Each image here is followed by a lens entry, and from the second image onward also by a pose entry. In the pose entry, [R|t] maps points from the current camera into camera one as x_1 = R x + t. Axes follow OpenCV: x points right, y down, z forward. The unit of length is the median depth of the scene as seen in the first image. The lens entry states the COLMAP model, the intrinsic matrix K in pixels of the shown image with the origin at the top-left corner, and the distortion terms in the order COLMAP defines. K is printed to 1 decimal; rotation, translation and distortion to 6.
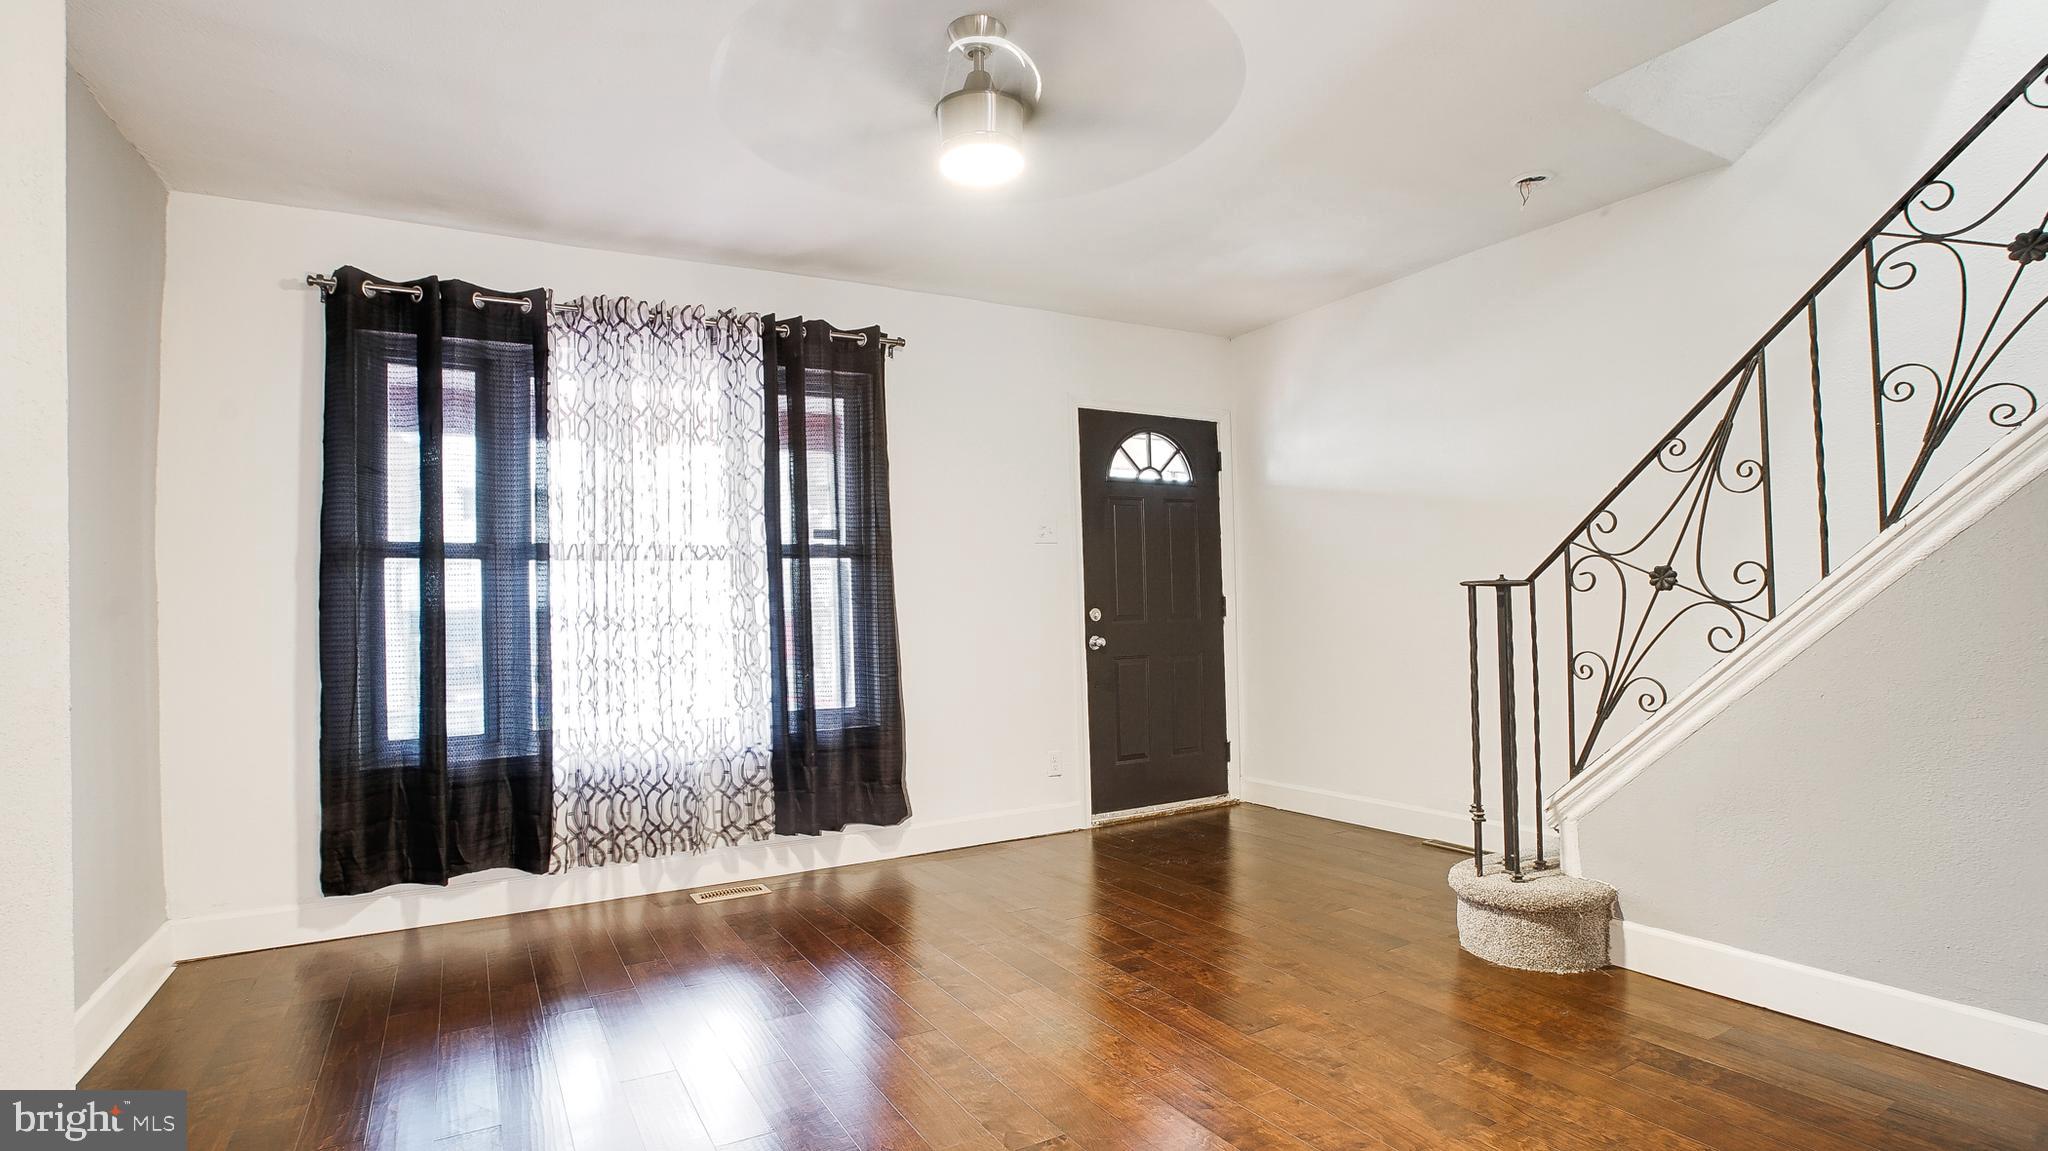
lens RADIAL K [[1000.1, 0, 1021.7], [0, 1000.1, 577.9], [0, 0, 1]] dist [-0.060382, 0.027512]
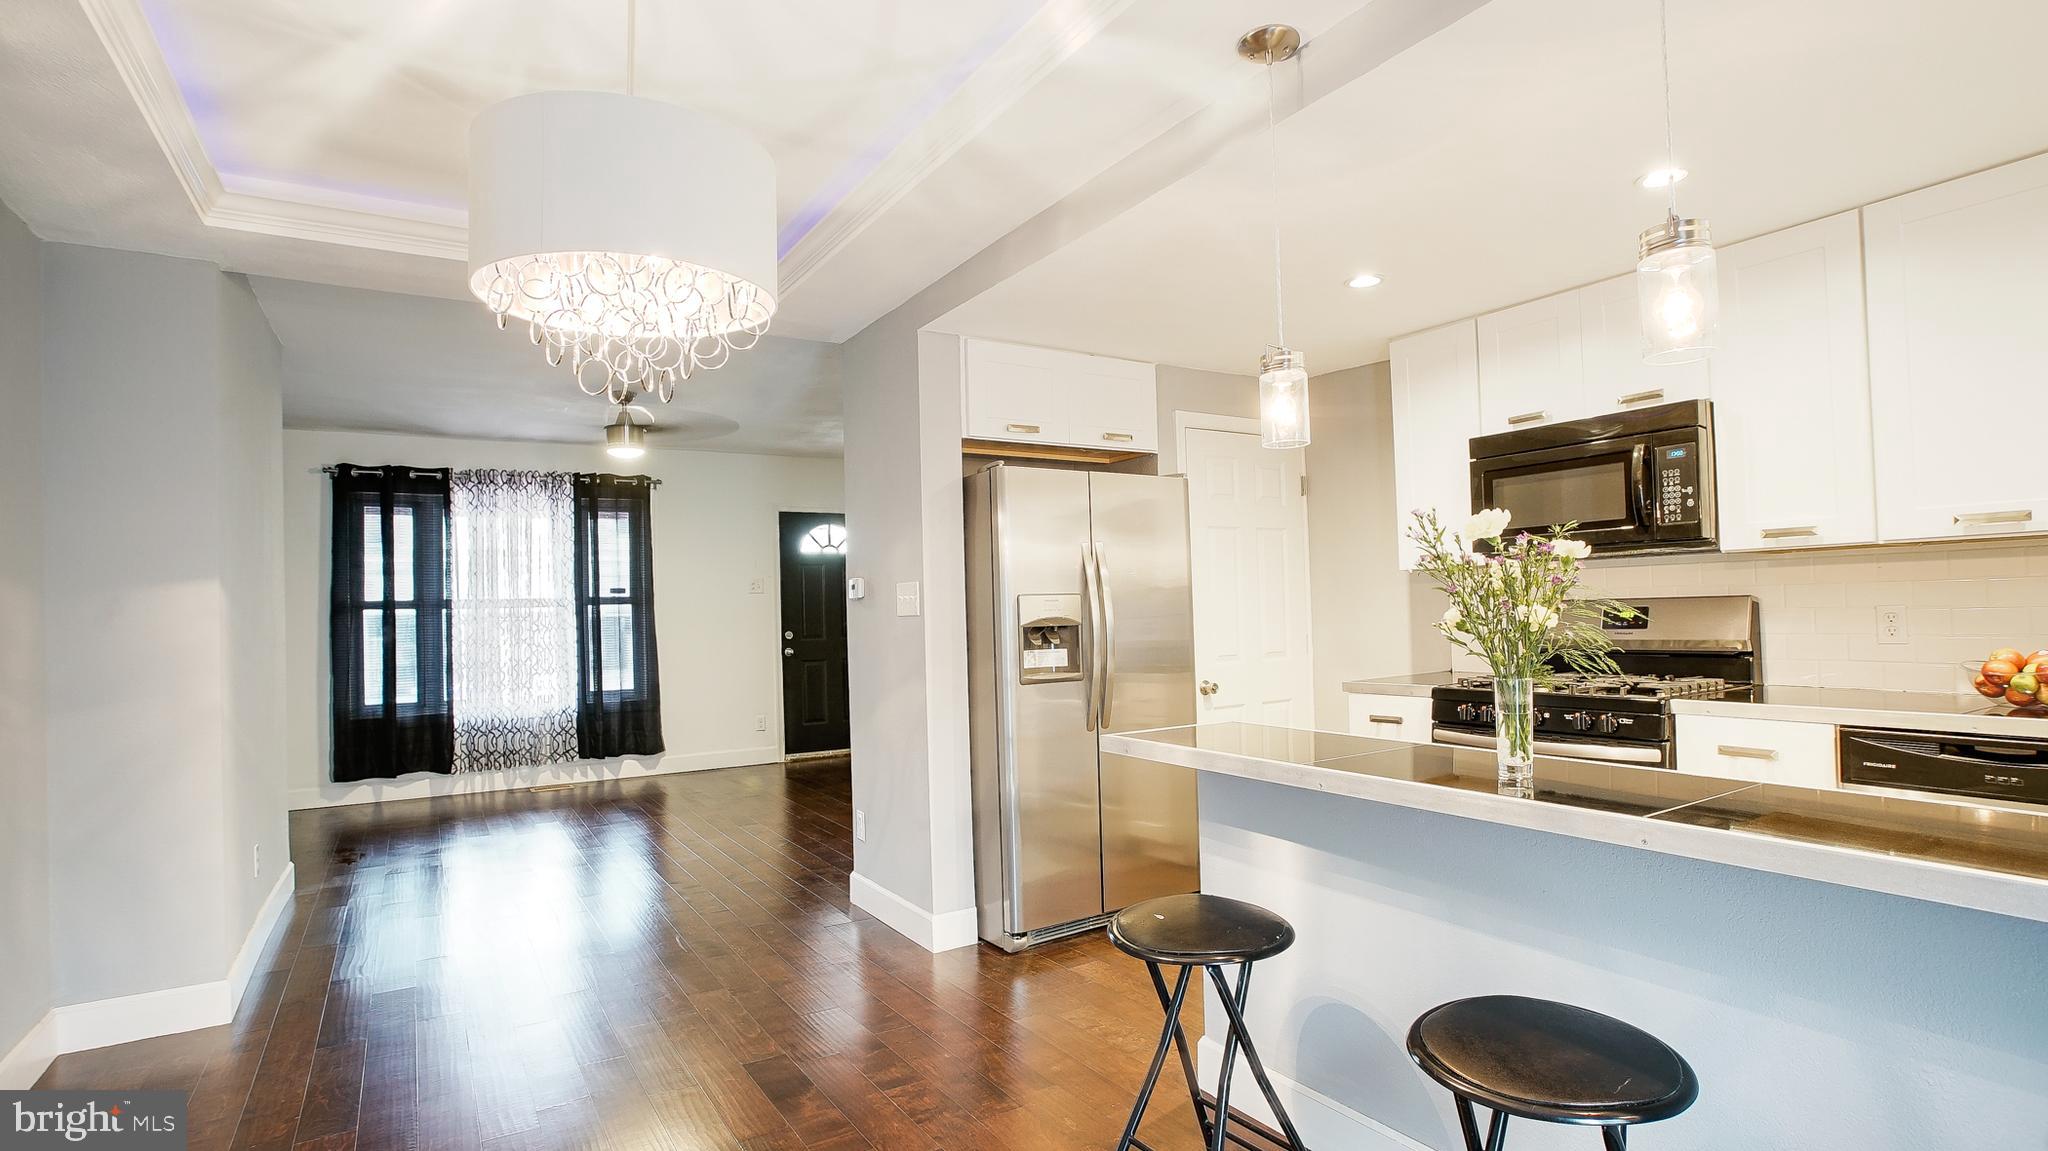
lens RADIAL K [[992.9, 0, 1025.7], [0, 992.9, 588.3], [0, 0, 1]] dist [-0.062800, 0.025939]
pose [[0.998565, 0.003753, 0.053421, 0.516647], [-0.004361, 0.999927, 0.011257, -0.085130], [-0.053374, -0.011474, 0.998509, -0.917525]]
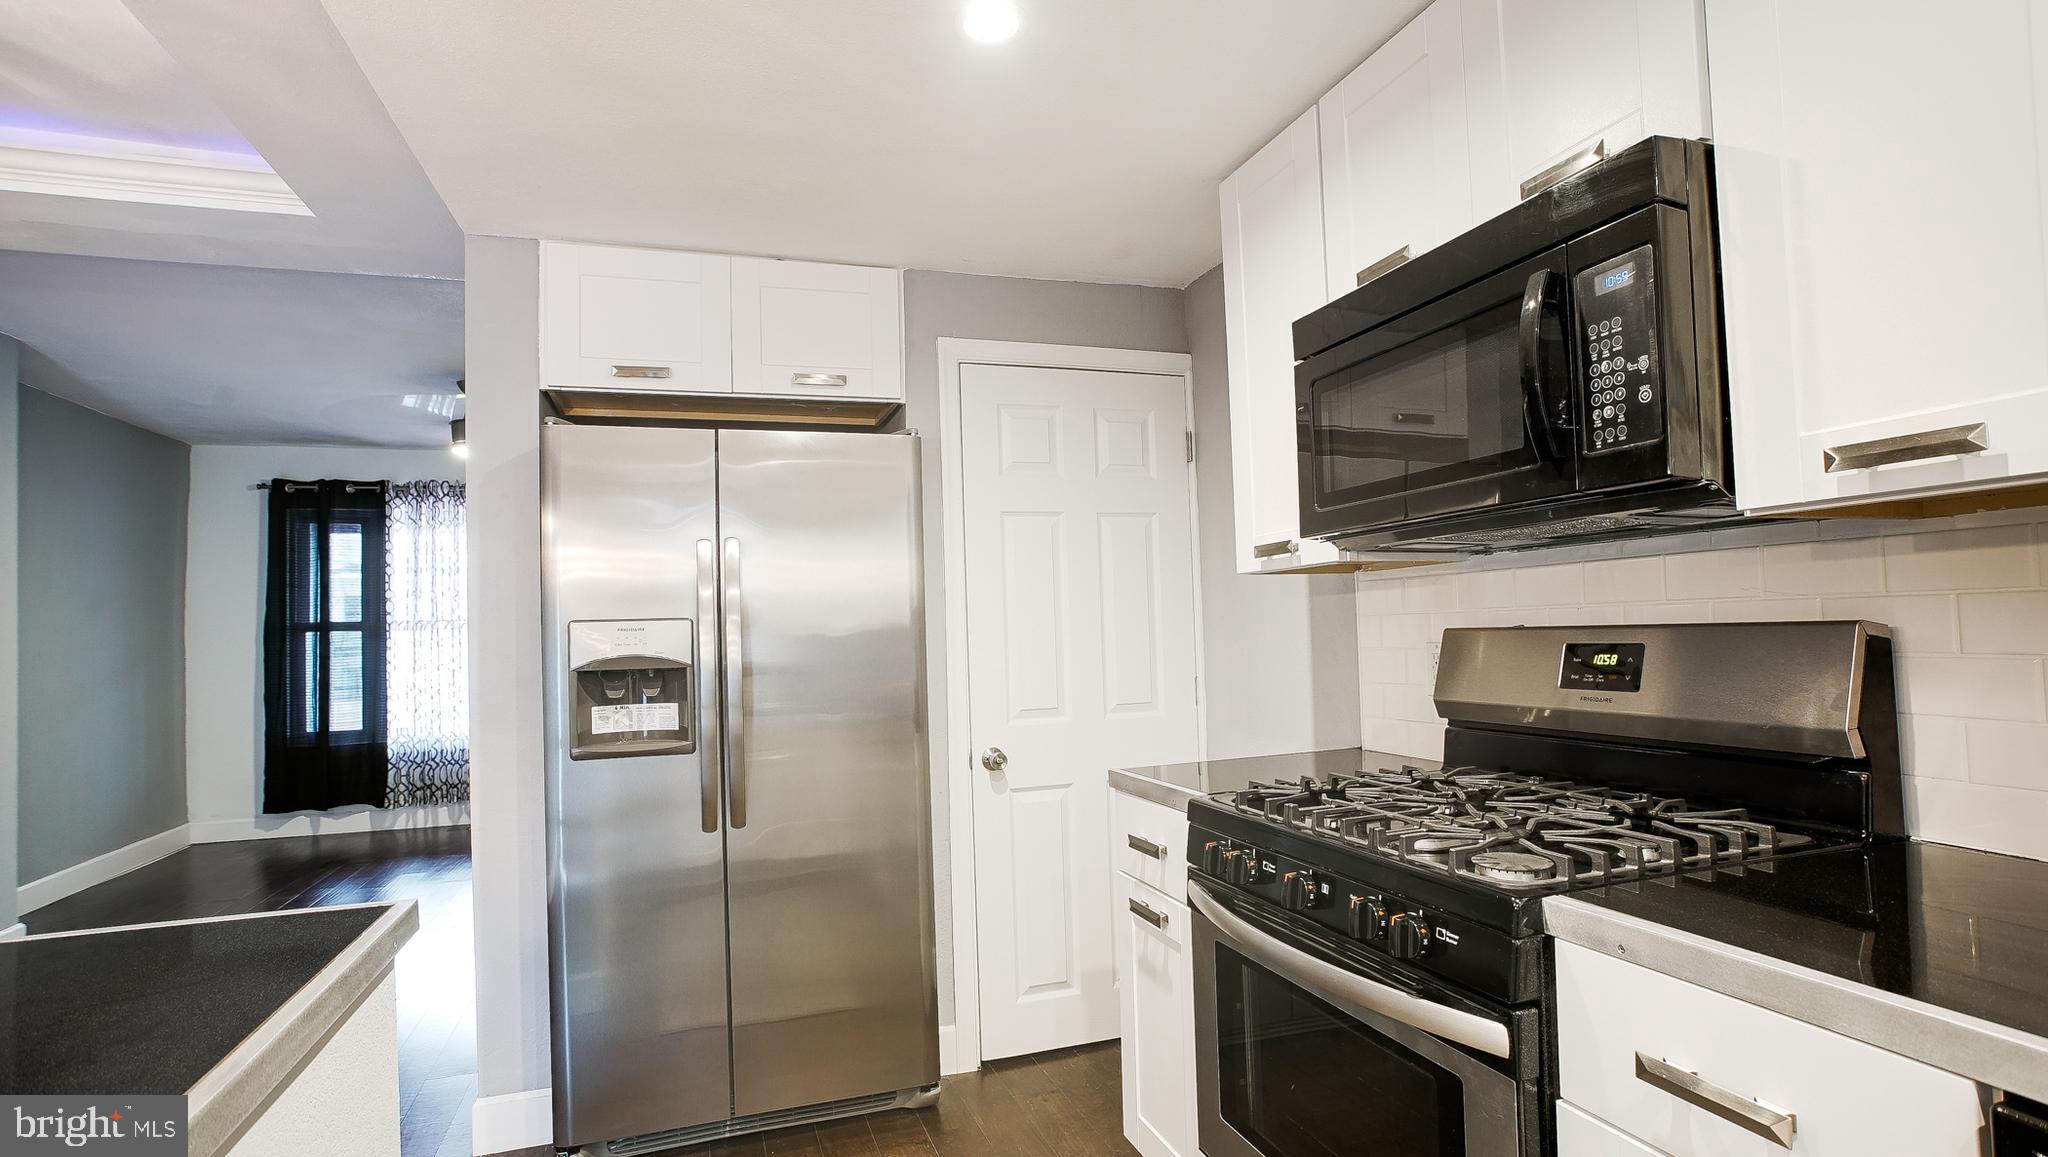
lens RADIAL K [[1000.1, 0, 1021.7], [0, 1000.1, 580.9], [0, 0, 1]] dist [-0.060382, 0.027512]
pose [[0.982424, -0.008968, -0.186450, 0.956205], [0.007489, 0.999935, -0.008636, -0.085458], [0.186515, 0.007088, 0.982426, -0.513485]]
